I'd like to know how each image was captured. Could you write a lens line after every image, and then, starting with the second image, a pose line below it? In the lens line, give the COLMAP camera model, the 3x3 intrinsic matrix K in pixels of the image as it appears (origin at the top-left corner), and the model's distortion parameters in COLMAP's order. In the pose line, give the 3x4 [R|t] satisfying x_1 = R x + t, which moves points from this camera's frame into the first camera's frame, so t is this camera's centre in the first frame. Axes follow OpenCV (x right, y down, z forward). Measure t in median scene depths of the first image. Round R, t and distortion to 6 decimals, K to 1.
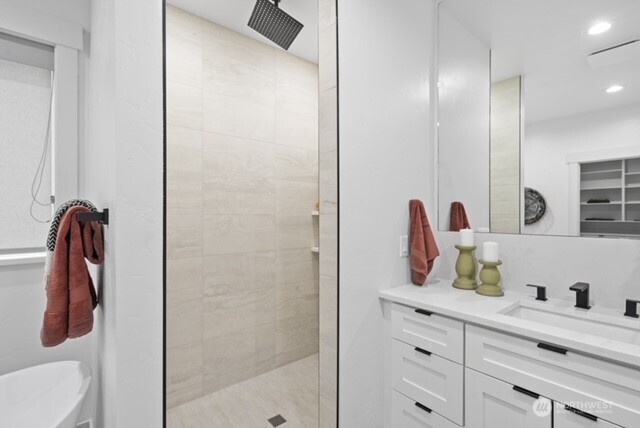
lens RADIAL K [[303.7, 0, 320.0], [0, 303.7, 214.0], [0, 0, 1]] dist [-0.002153, -0.000178]
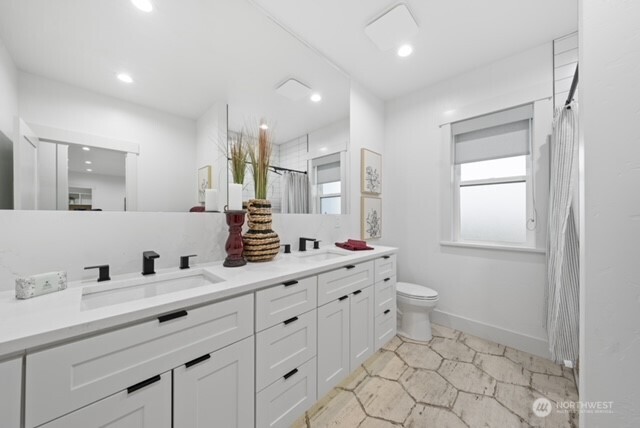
lens RADIAL K [[218.0, 0, 320.0], [0, 218.0, 214.0], [0, 0, 1]] dist [-0.000379, -0.000066]
pose [[-0.132860, 0.003683, 0.991128, 0.003485], [-0.018508, 0.999810, -0.006196, 0.077553], [-0.990962, -0.019167, -0.132766, 0.445911]]
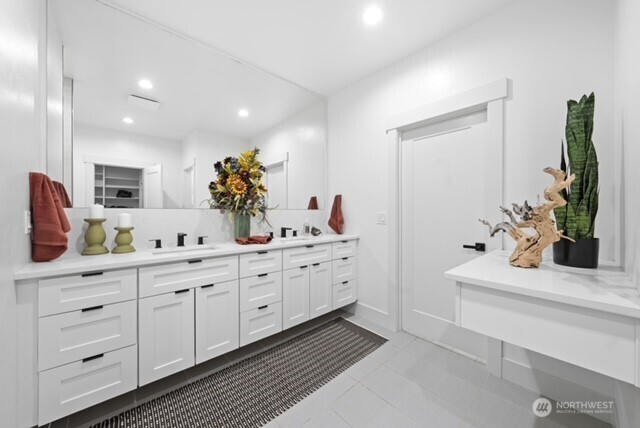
lens RADIAL K [[231.4, 0, 320.0], [0, 231.4, 214.0], [0, 0, 1]] dist [0.000391, 0.000002]
pose [[-0.044669, -0.012046, 0.998929, -0.539886], [-0.009761, 0.999885, 0.011621, 0.077248], [-0.998954, -0.009231, -0.044781, 0.184032]]
